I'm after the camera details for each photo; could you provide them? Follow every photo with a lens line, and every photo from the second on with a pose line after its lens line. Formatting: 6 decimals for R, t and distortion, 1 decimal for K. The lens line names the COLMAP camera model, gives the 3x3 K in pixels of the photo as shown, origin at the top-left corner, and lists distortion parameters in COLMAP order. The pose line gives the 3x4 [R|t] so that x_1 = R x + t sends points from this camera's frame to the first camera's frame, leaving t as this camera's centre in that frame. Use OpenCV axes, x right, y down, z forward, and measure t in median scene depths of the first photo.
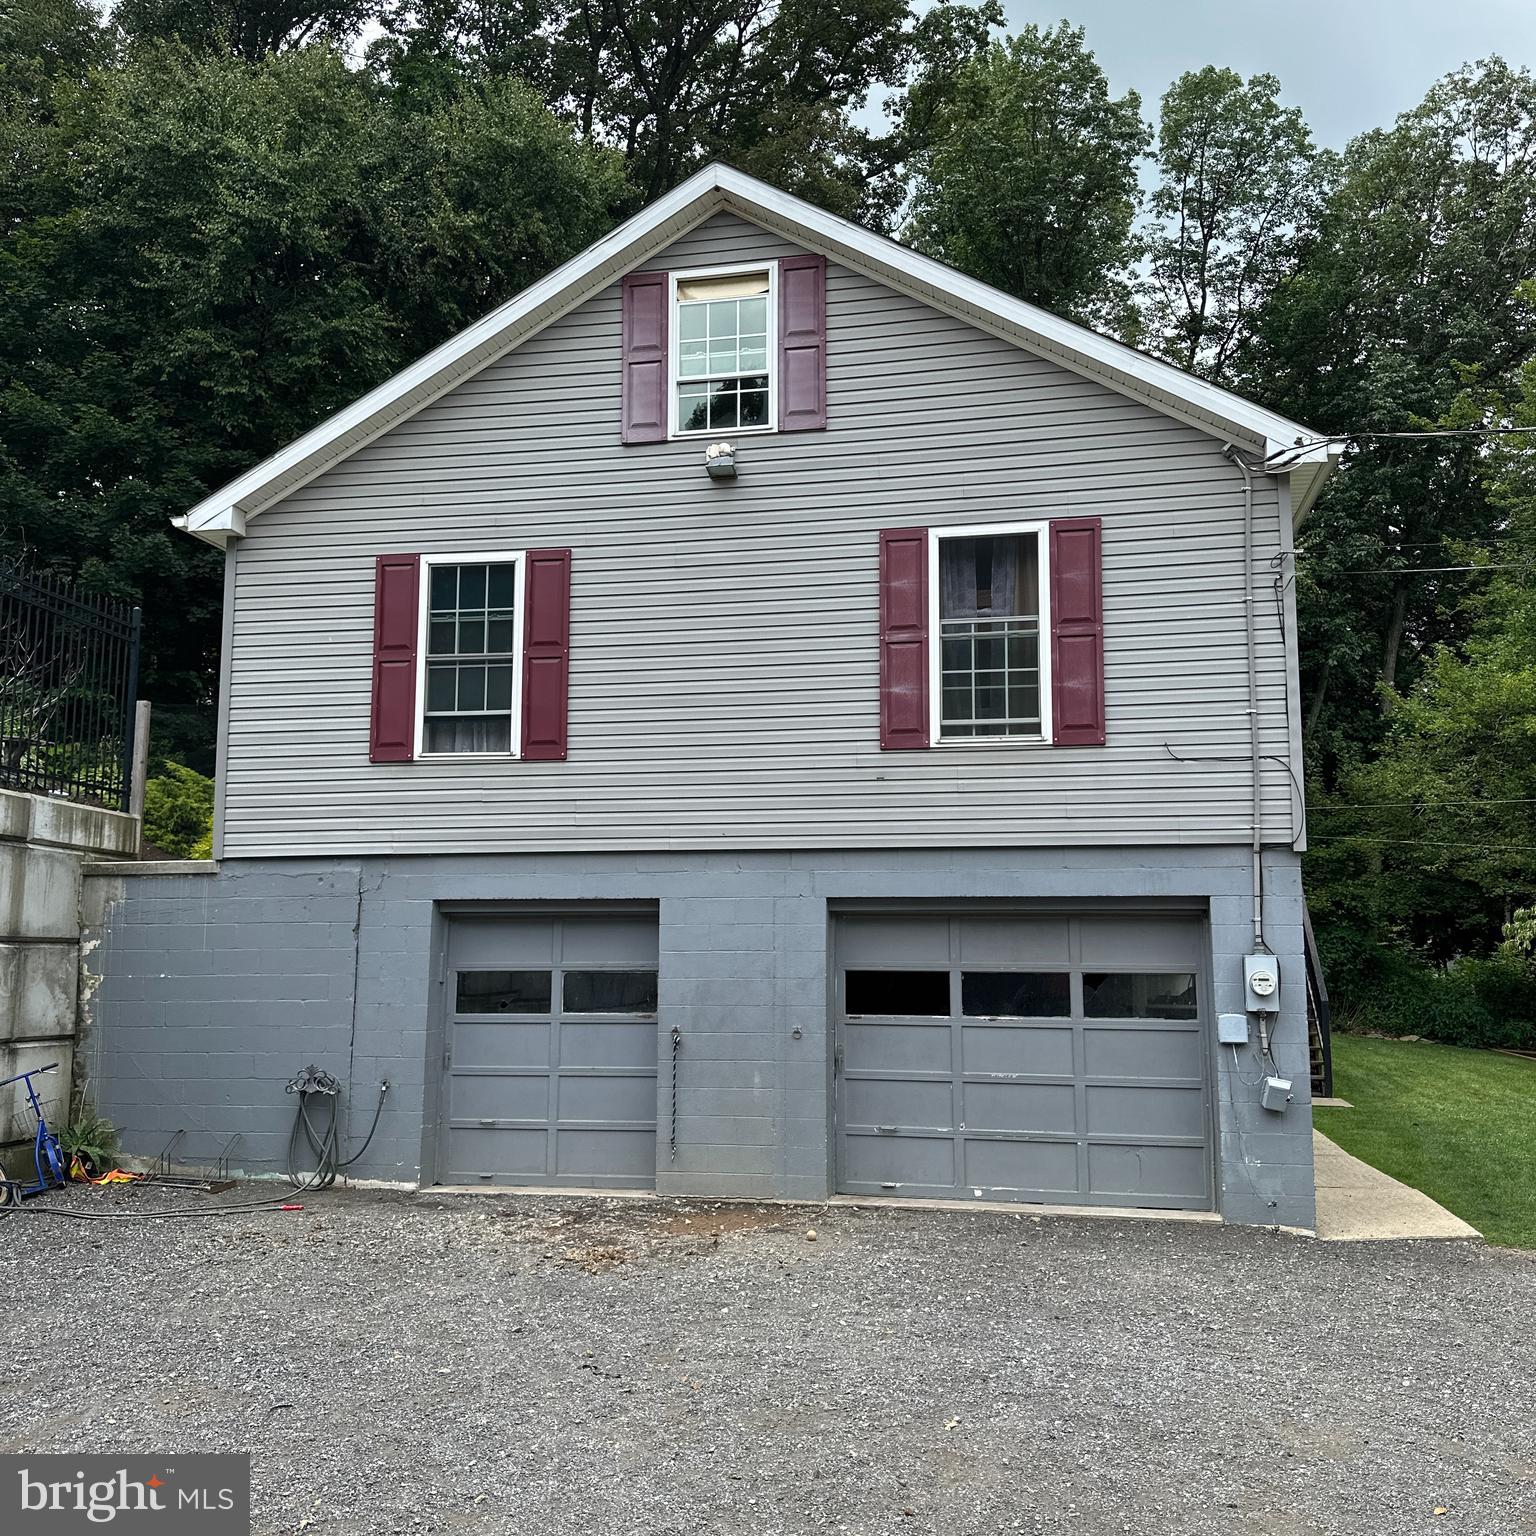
lens RADIAL K [[1461.3, 0, 775.9], [0, 1461.3, 757.2], [0, 0, 1]] dist [0.063162, 0.000000]
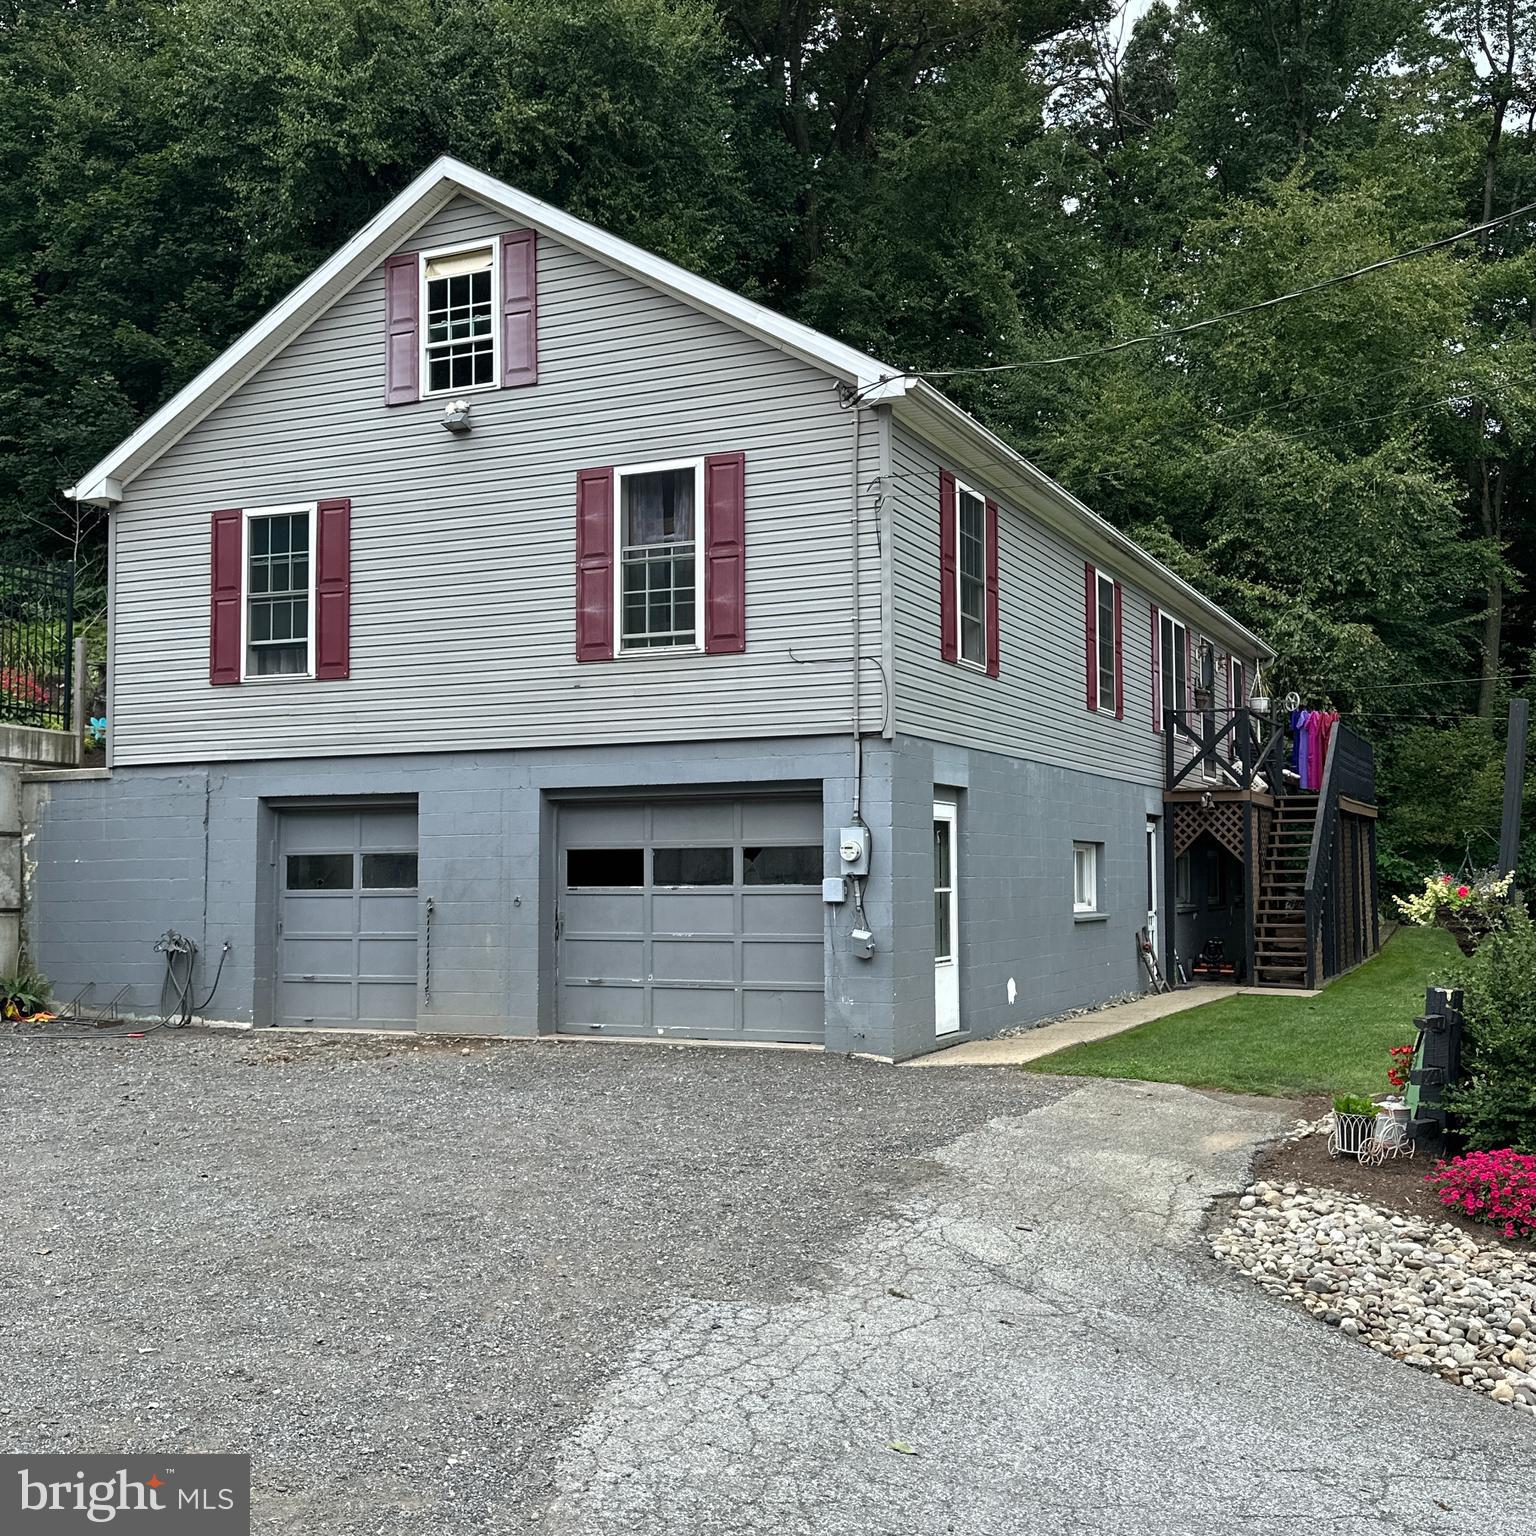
lens RADIAL K [[1727.2, 0, 764.6], [0, 1727.2, 756.8], [0, 0, 1]] dist [0.066772, 0.000000]
pose [[0.974263, -0.024261, -0.224105, 0.501678], [0.038984, 0.997345, 0.061510, -0.007880], [0.222017, -0.068664, 0.972622, -0.305596]]
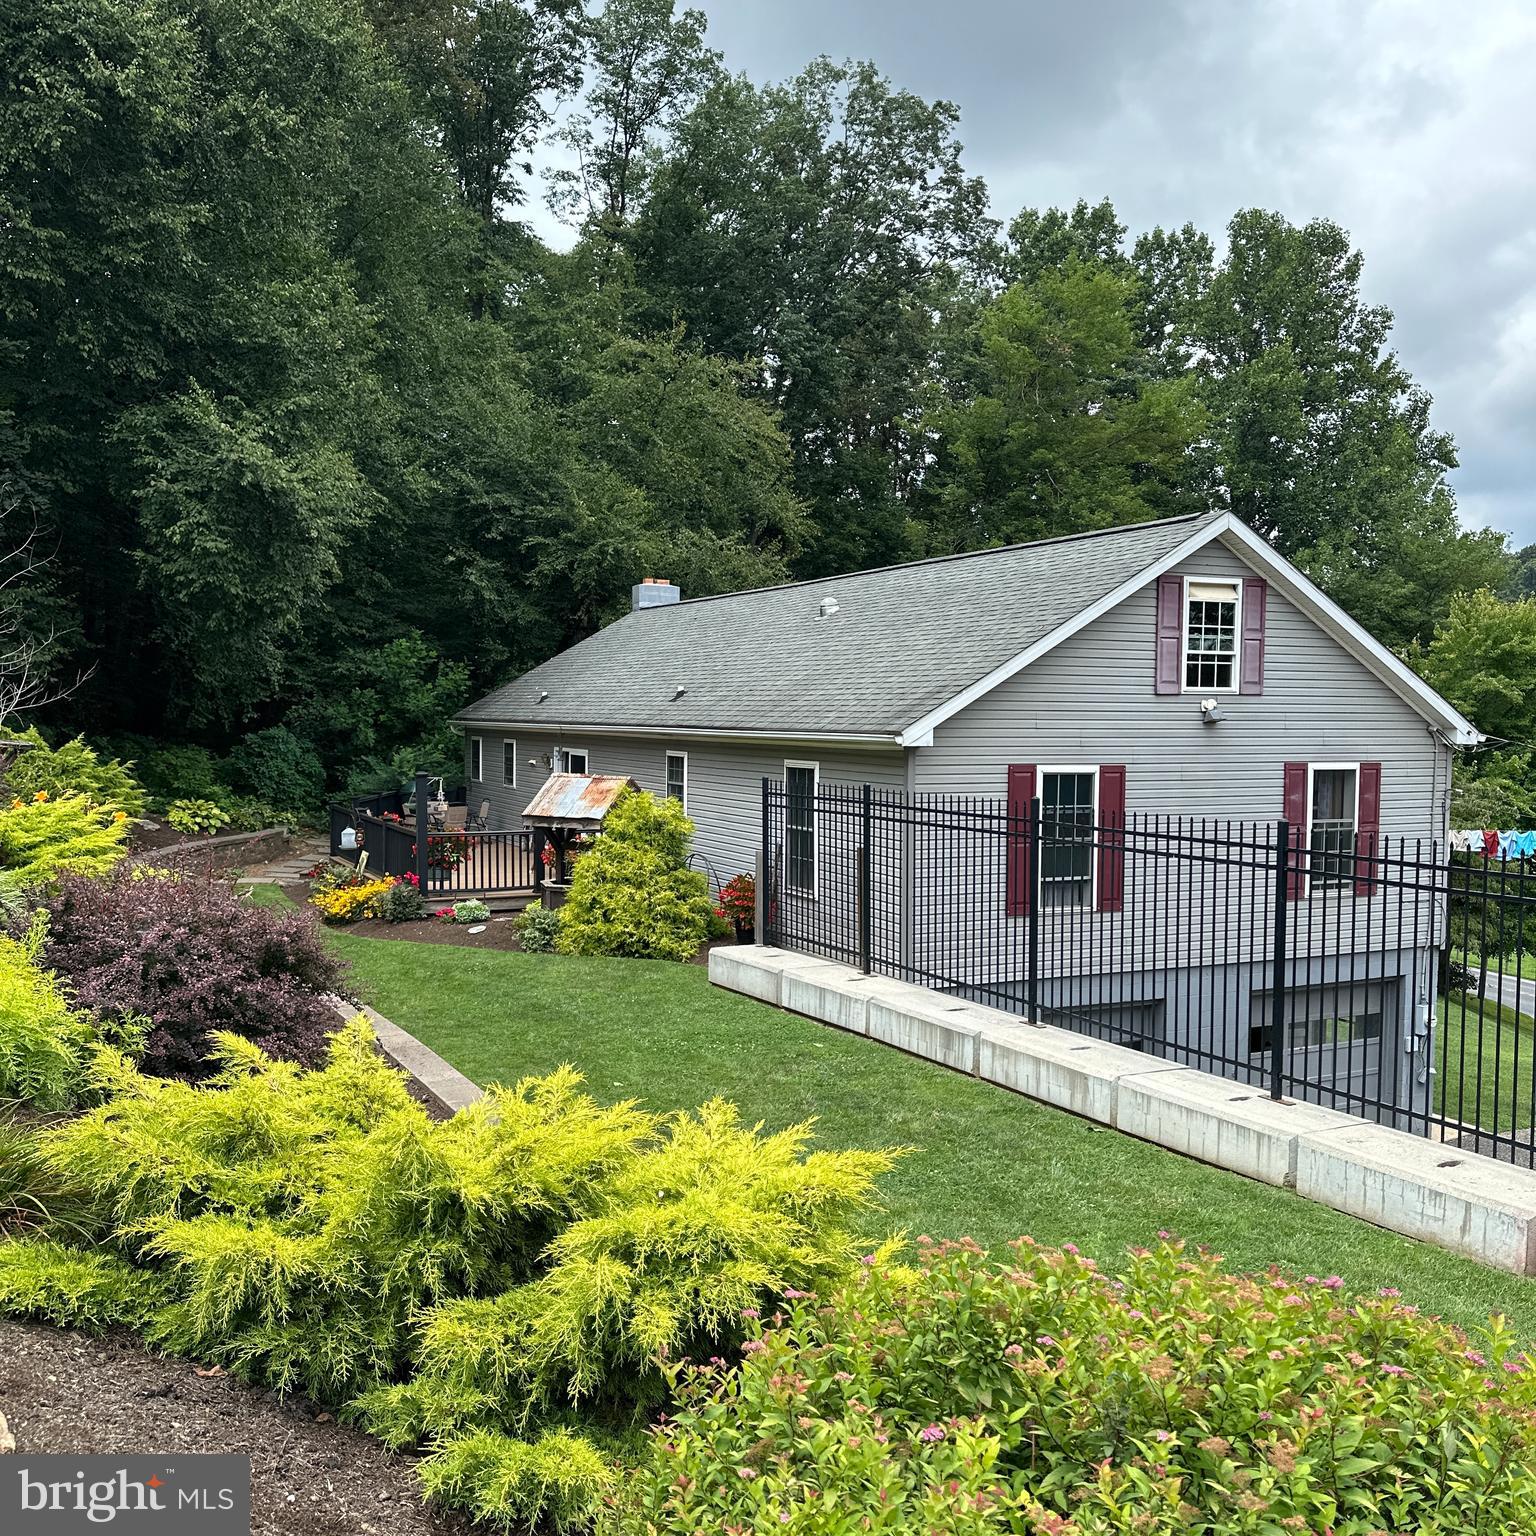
lens RADIAL K [[1461.3, 0, 779.2], [0, 1461.3, 773.9], [0, 0, 1]] dist [0.063162, 0.000000]
pose [[0.779620, -0.025802, 0.625721, -1.345159], [-0.093713, 0.983094, 0.157301, -0.336438], [-0.619202, -0.181273, 0.764022, 0.096552]]
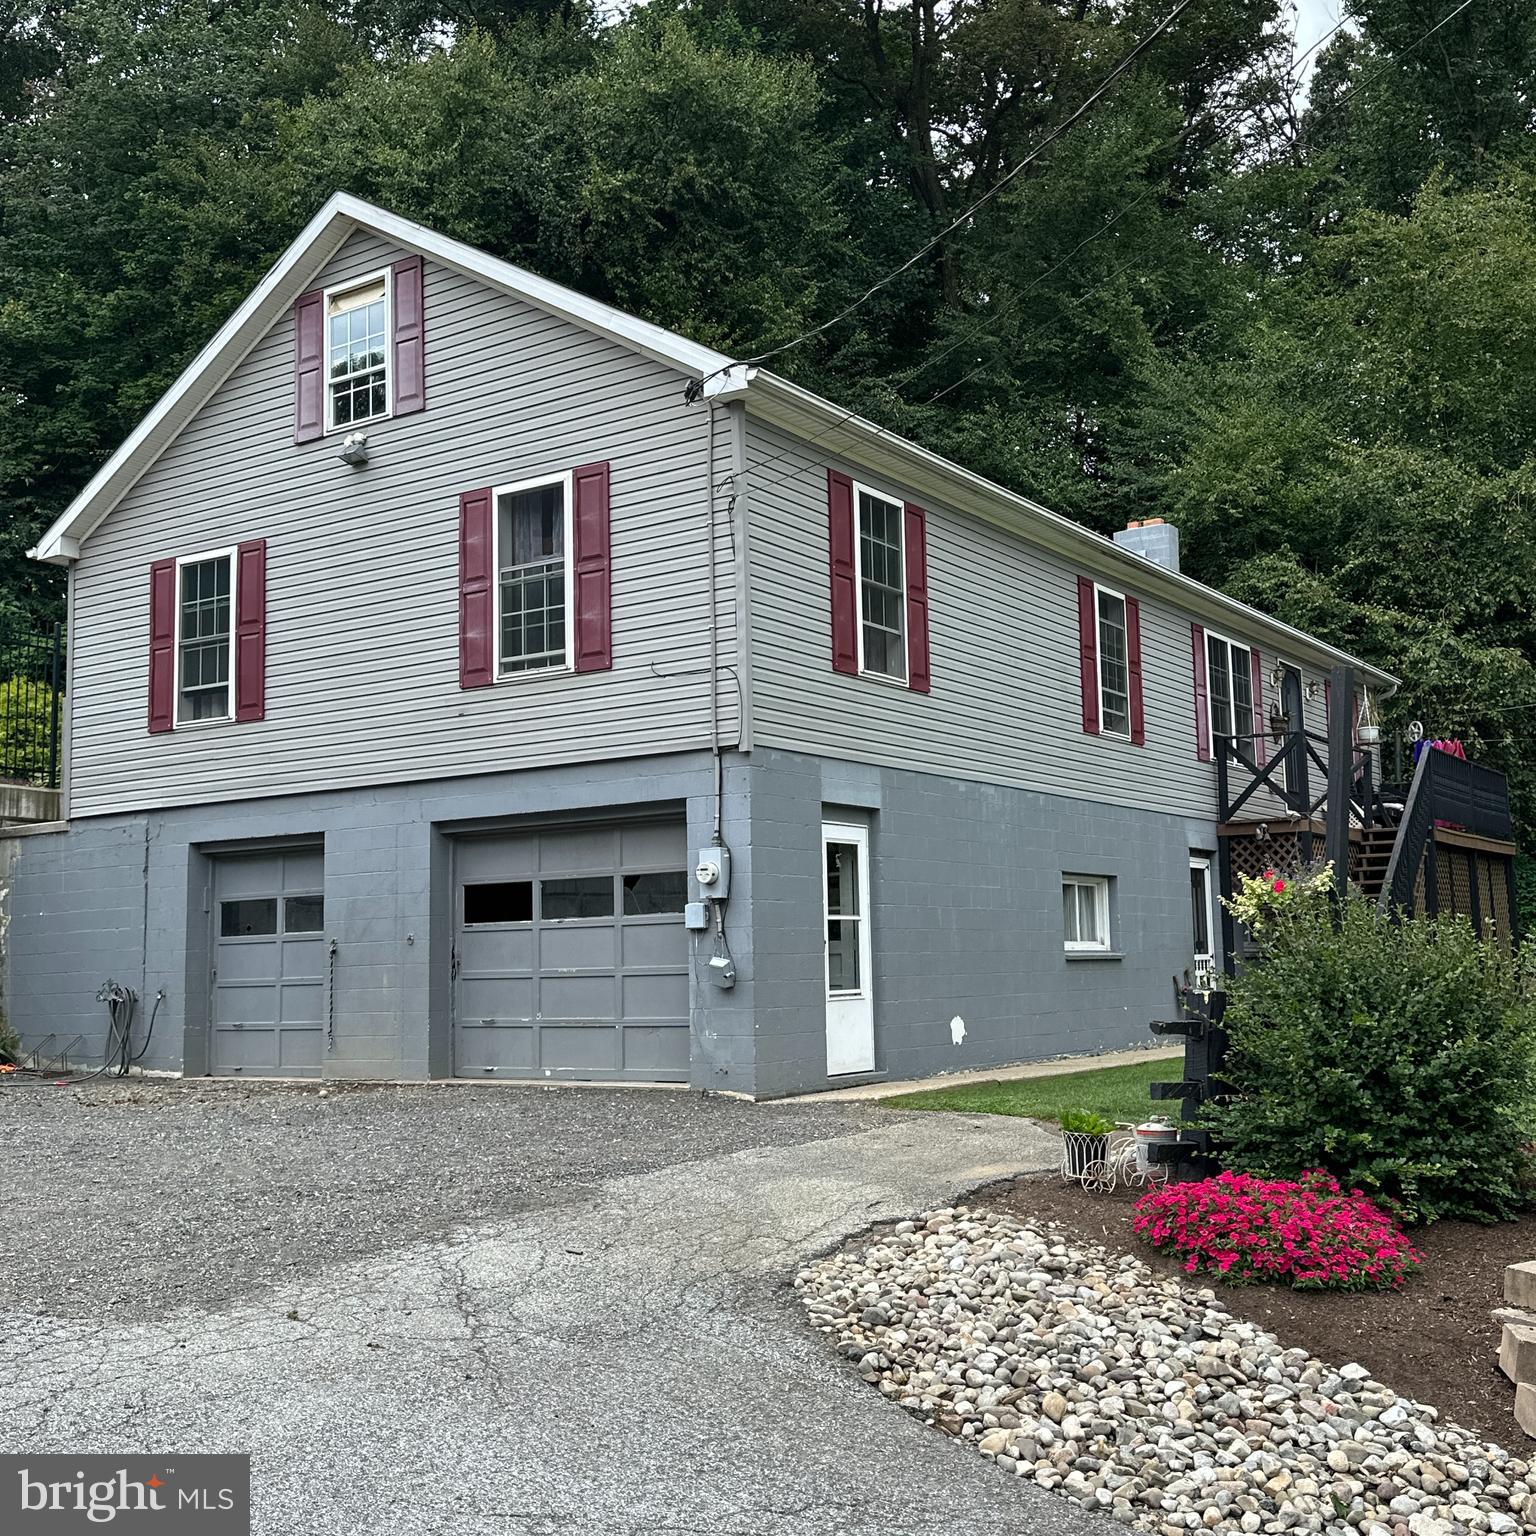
lens RADIAL K [[1727.2, 0, 768.8], [0, 1727.2, 751.8], [0, 0, 1]] dist [0.066772, 0.000000]
pose [[0.928369, -0.069372, -0.365129, 0.743112], [0.075771, 0.997120, 0.003206, 0.054580], [0.363855, -0.030642, 0.930951, -0.158023]]
